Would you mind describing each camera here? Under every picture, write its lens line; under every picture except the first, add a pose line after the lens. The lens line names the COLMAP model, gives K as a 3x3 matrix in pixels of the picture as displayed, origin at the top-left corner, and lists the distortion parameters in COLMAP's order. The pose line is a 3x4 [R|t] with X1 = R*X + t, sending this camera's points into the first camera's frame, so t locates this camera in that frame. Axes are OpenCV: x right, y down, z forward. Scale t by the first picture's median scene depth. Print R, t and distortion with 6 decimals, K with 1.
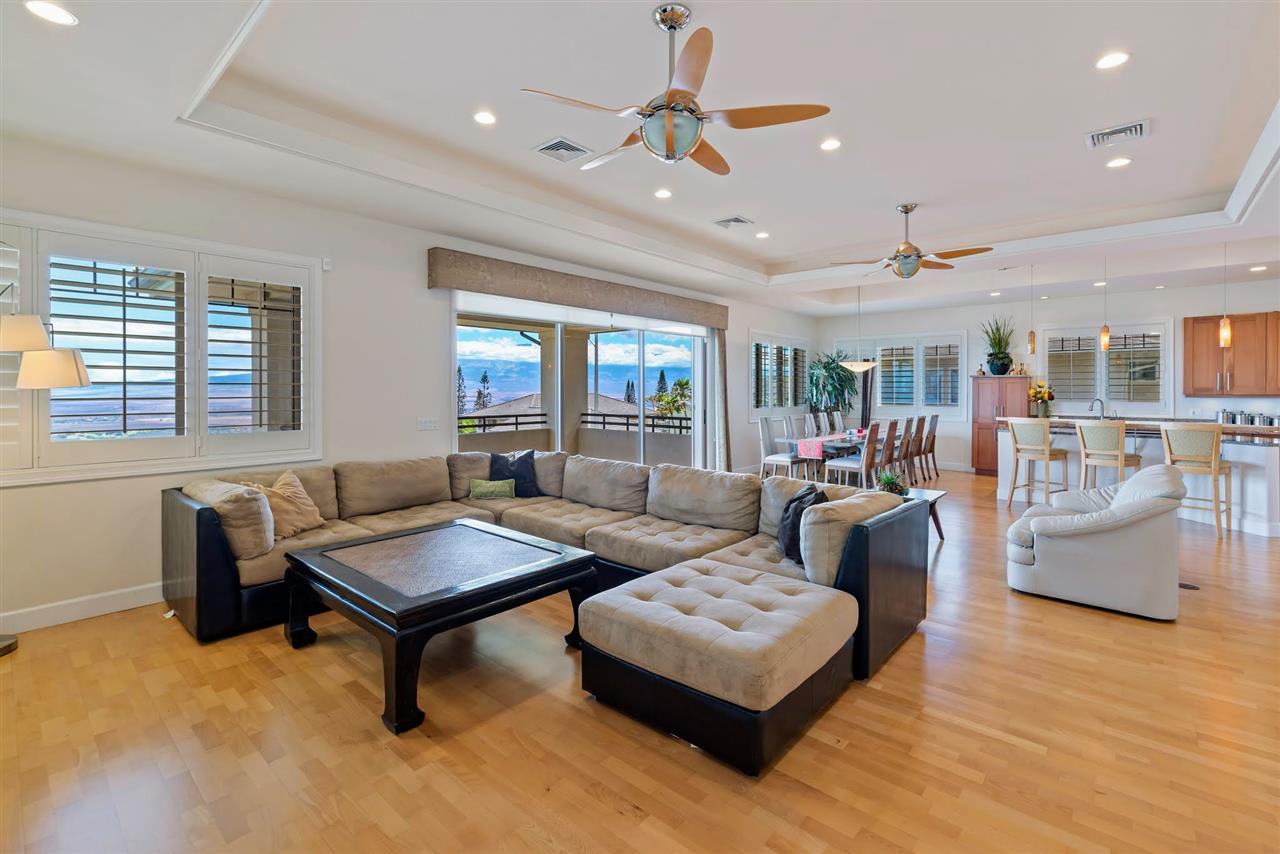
lens RADIAL K [[559.2, 0, 634.0], [0, 559.2, 393.5], [0, 0, 1]] dist [0.001880, 0.000372]
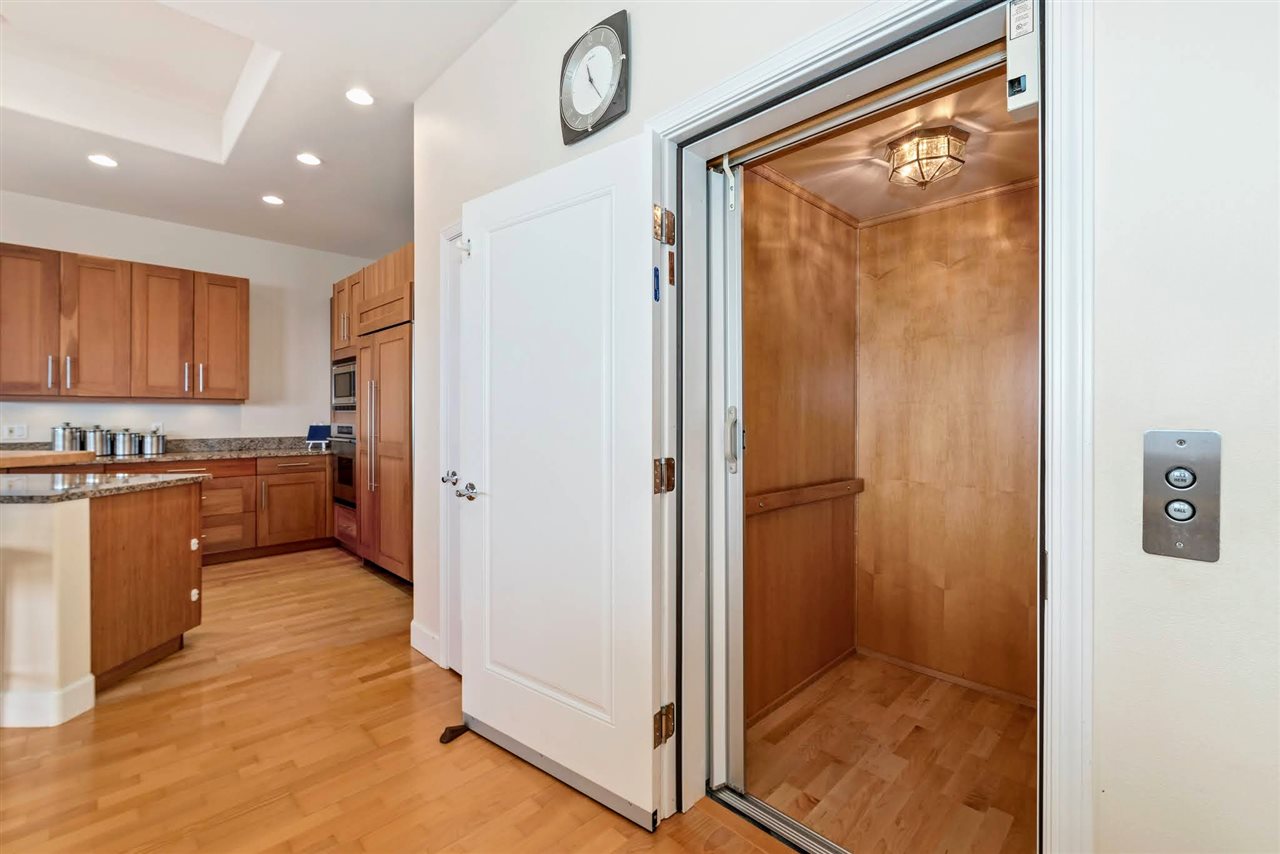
lens RADIAL K [[543.2, 0, 639.8], [0, 543.2, 417.2], [0, 0, 1]] dist [-0.000952, -0.000191]
pose [[0.066451, -0.002519, 0.997786, 0.538629], [-0.000139, 0.999997, 0.002534, 0.020394], [-0.997790, -0.000307, 0.066451, 0.384062]]
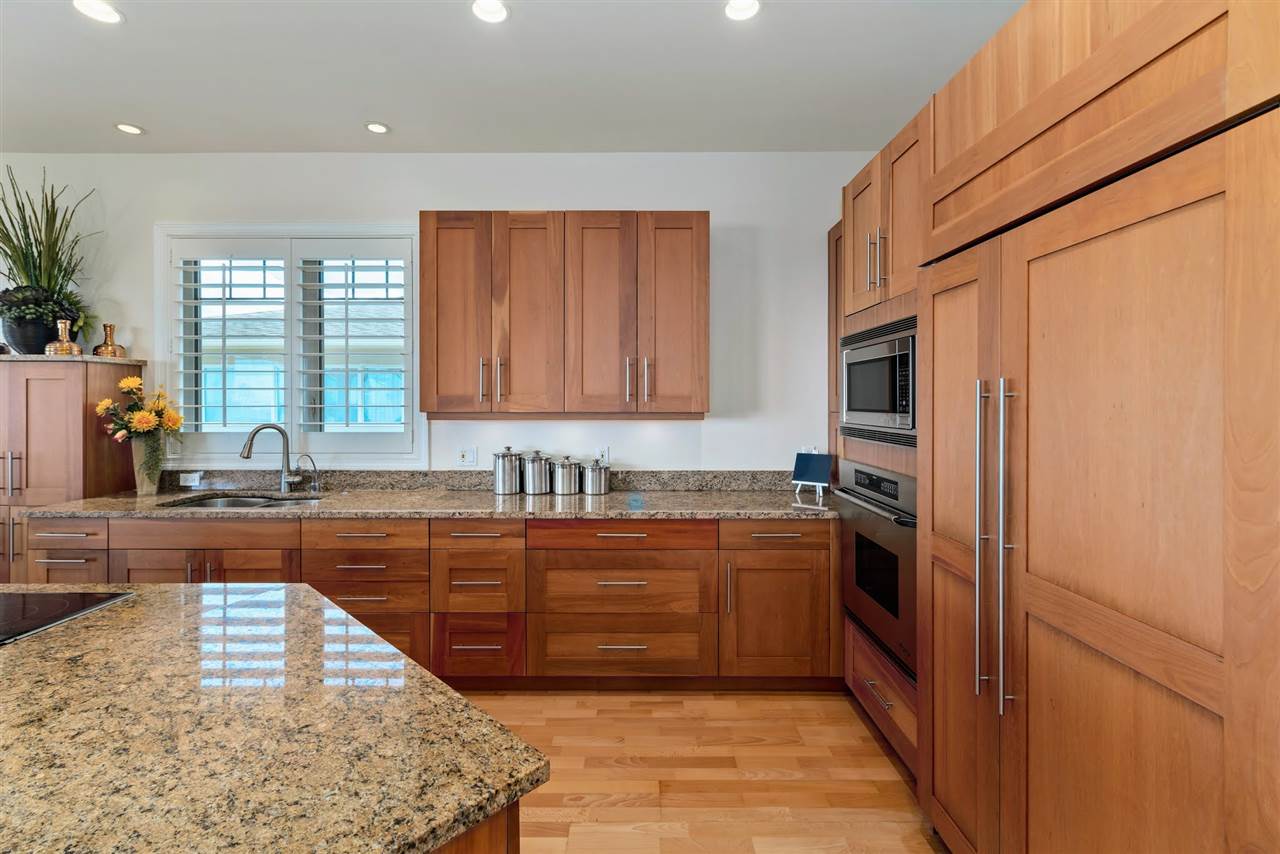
lens RADIAL K [[540.2, 0, 638.6], [0, 540.2, 400.7], [0, 0, 1]] dist [0.000063, -0.000081]
pose [[0.753163, -0.002001, 0.657831, 0.846415], [0.001936, 0.999998, 0.000826, -0.006674], [-0.657831, 0.000651, 0.753165, 0.623171]]
